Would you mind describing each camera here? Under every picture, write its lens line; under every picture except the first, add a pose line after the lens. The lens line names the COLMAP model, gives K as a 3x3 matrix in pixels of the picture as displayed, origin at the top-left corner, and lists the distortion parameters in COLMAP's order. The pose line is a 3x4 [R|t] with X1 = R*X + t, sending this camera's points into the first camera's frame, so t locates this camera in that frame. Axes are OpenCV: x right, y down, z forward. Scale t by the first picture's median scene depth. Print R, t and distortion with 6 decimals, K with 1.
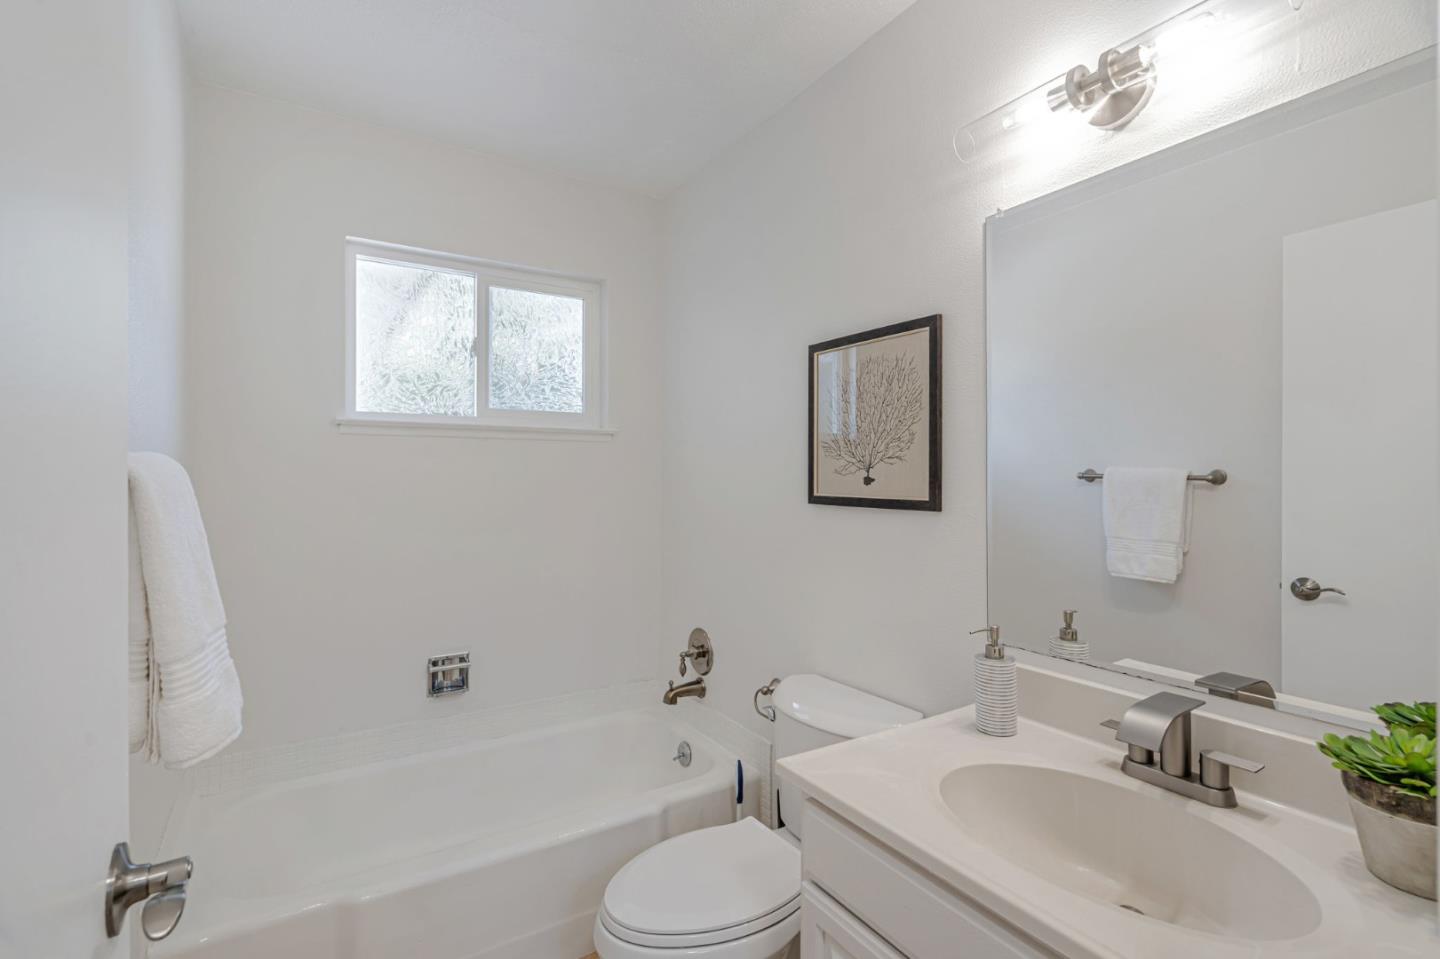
lens RADIAL K [[665.9, 0, 720.9], [0, 665.9, 471.2], [0, 0, 1]] dist [-0.001484, 0.001563]
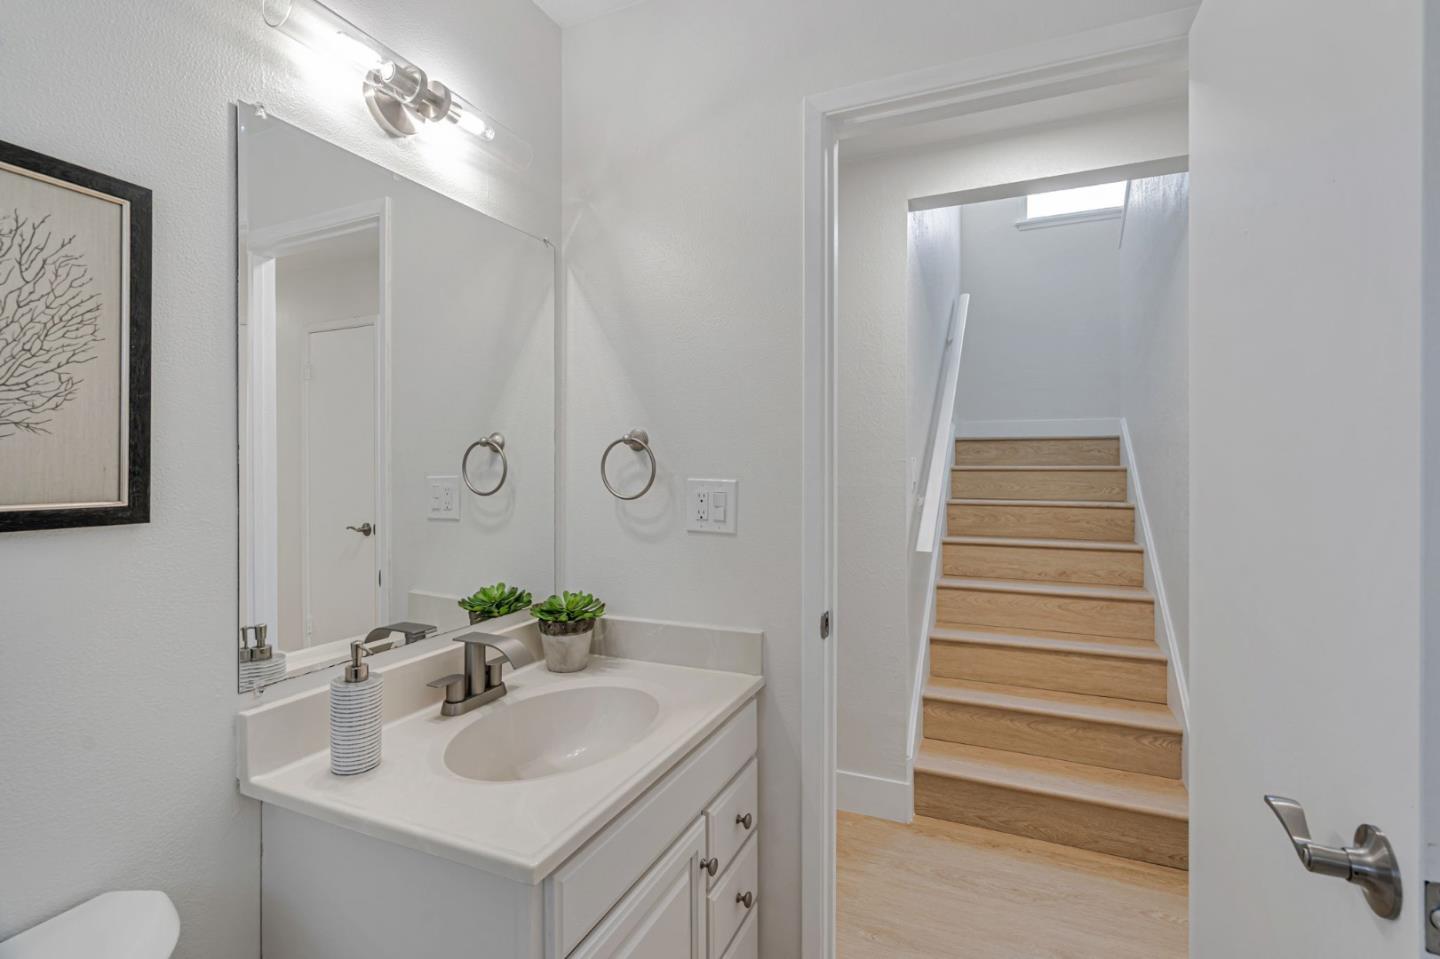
lens RADIAL K [[665.9, 0, 719.9], [0, 665.9, 479.1], [0, 0, 1]] dist [-0.001484, 0.001563]
pose [[-0.550881, -0.011543, 0.834504, -0.448988], [-0.001826, 0.999919, 0.012625, 0.013426], [-0.834582, 0.005432, -0.550857, 0.896793]]
